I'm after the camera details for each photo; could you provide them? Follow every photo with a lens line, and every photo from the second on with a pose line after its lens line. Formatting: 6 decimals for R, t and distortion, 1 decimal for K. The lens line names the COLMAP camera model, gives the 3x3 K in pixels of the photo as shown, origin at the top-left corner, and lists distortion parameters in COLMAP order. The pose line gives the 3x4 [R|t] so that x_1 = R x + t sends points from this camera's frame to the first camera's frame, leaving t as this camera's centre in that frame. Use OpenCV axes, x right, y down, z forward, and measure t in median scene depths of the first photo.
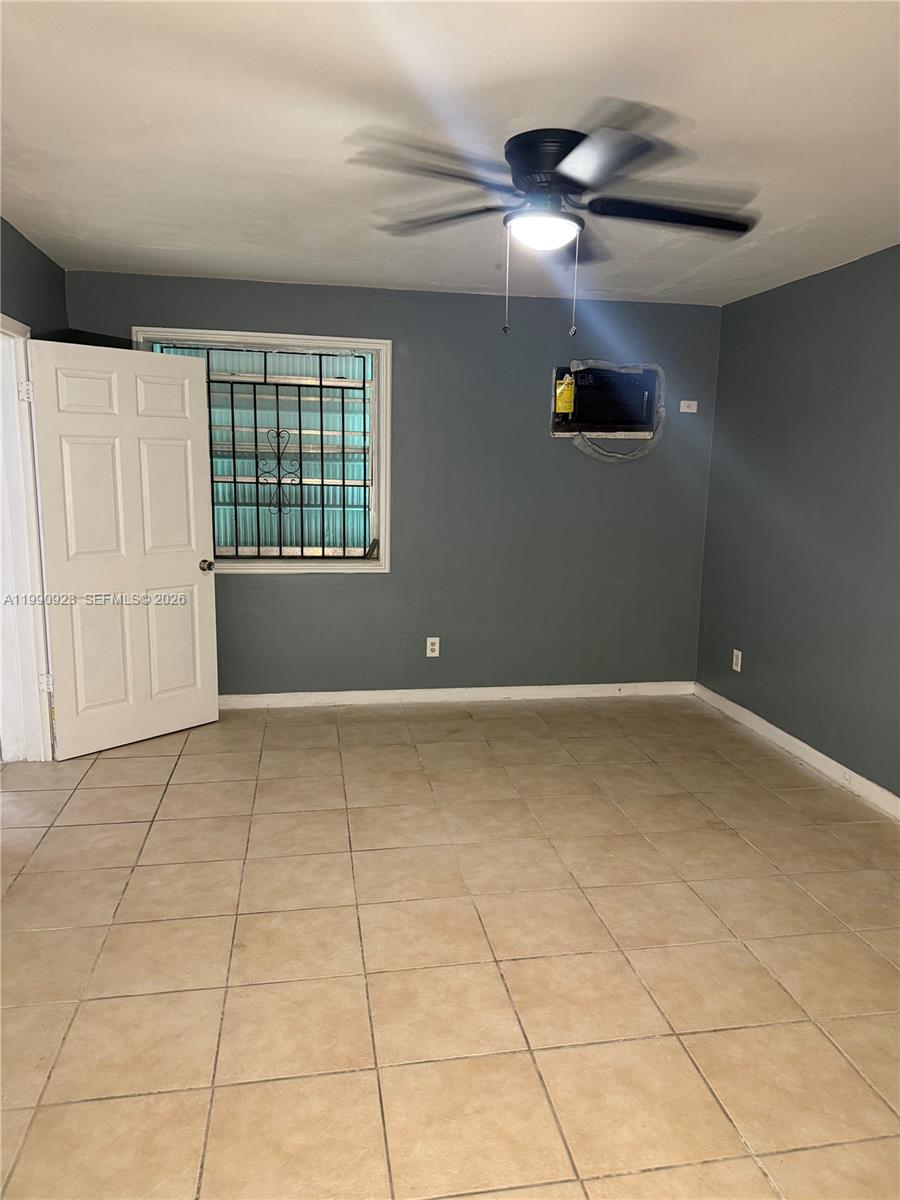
lens RADIAL K [[840.9, 0, 450.0], [0, 840.9, 600.0], [0, 0, 1]] dist [0.117713, -0.165217]
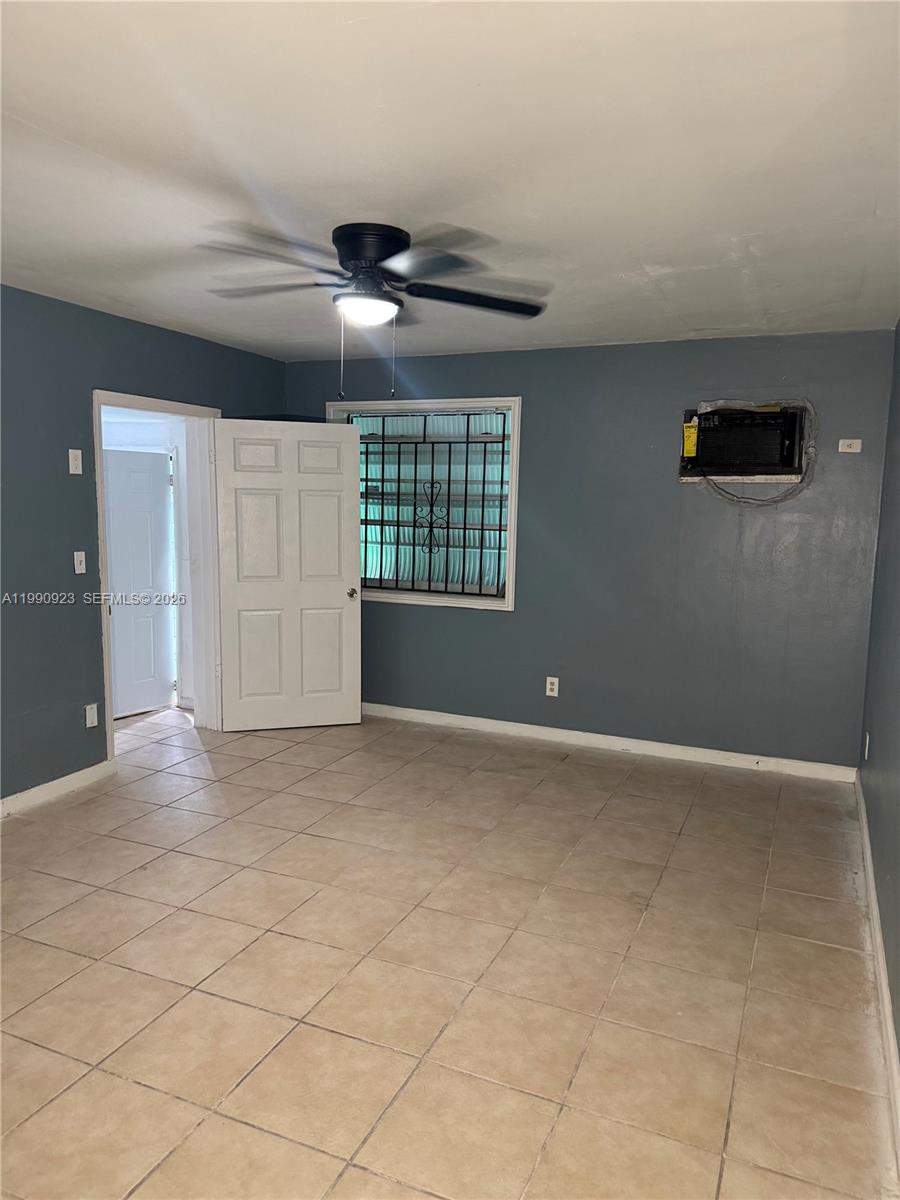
lens RADIAL K [[836.1, 0, 450.0], [0, 836.1, 600.0], [0, 0, 1]] dist [0.118567, -0.243148]
pose [[0.828007, 0.061916, -0.557289, 0.475256], [-0.095905, 0.994877, -0.031960, -0.004941], [0.552455, 0.079910, 0.829703, 0.081050]]
